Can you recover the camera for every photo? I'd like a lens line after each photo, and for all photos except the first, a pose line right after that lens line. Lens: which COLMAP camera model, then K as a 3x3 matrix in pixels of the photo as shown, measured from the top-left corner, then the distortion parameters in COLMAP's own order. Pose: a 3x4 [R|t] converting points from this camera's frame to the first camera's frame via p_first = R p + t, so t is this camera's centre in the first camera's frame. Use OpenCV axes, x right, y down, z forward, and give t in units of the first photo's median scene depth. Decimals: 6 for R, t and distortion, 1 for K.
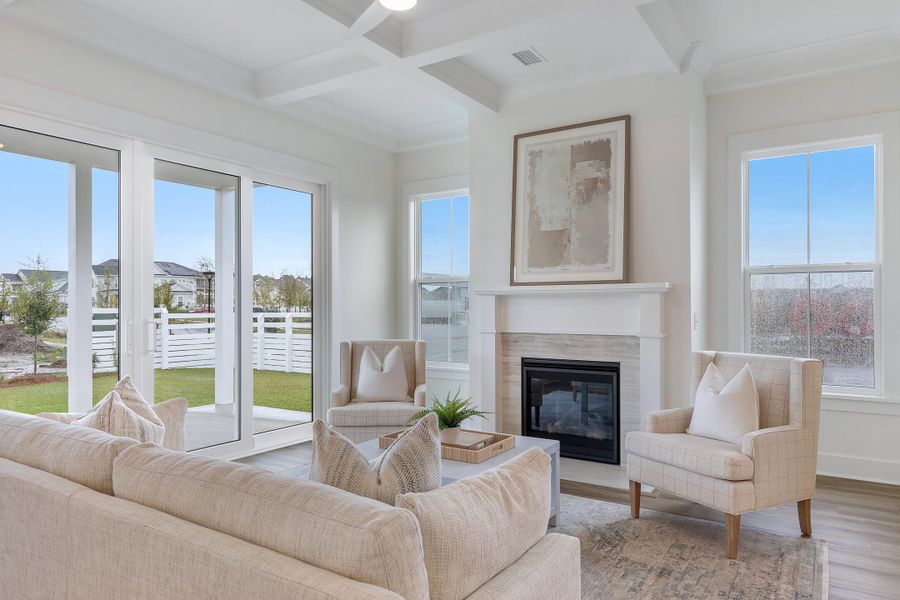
lens RADIAL K [[584.8, 0, 458.0], [0, 584.8, 302.6], [0, 0, 1]] dist [0.000105, -0.004183]
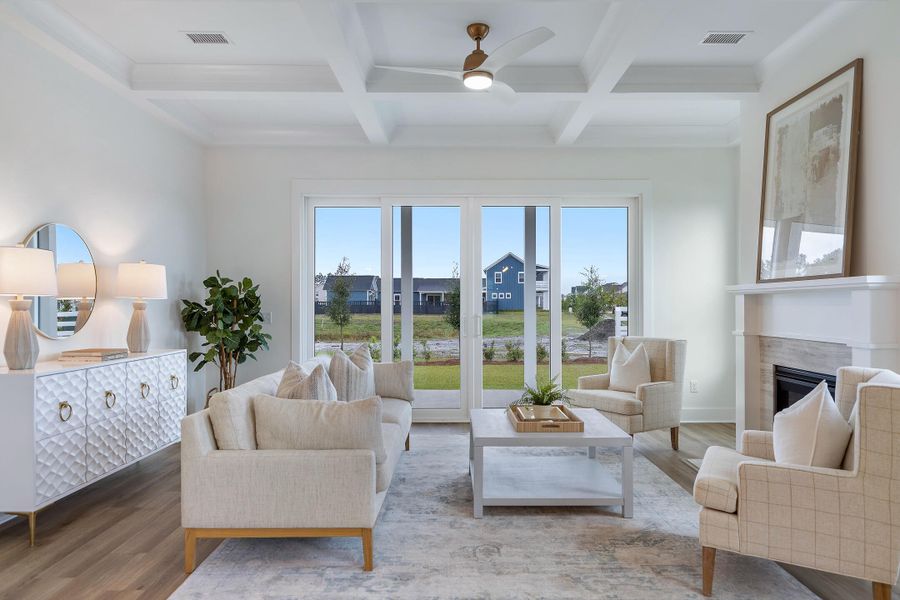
lens RADIAL K [[584.8, 0, 458.0], [0, 584.8, 302.6], [0, 0, 1]] dist [0.000105, -0.004183]
pose [[0.532445, -0.001225, -0.846464, 0.625920], [0.004316, 0.999990, 0.001267, -0.002835], [0.846454, -0.004328, 0.532445, 0.135473]]
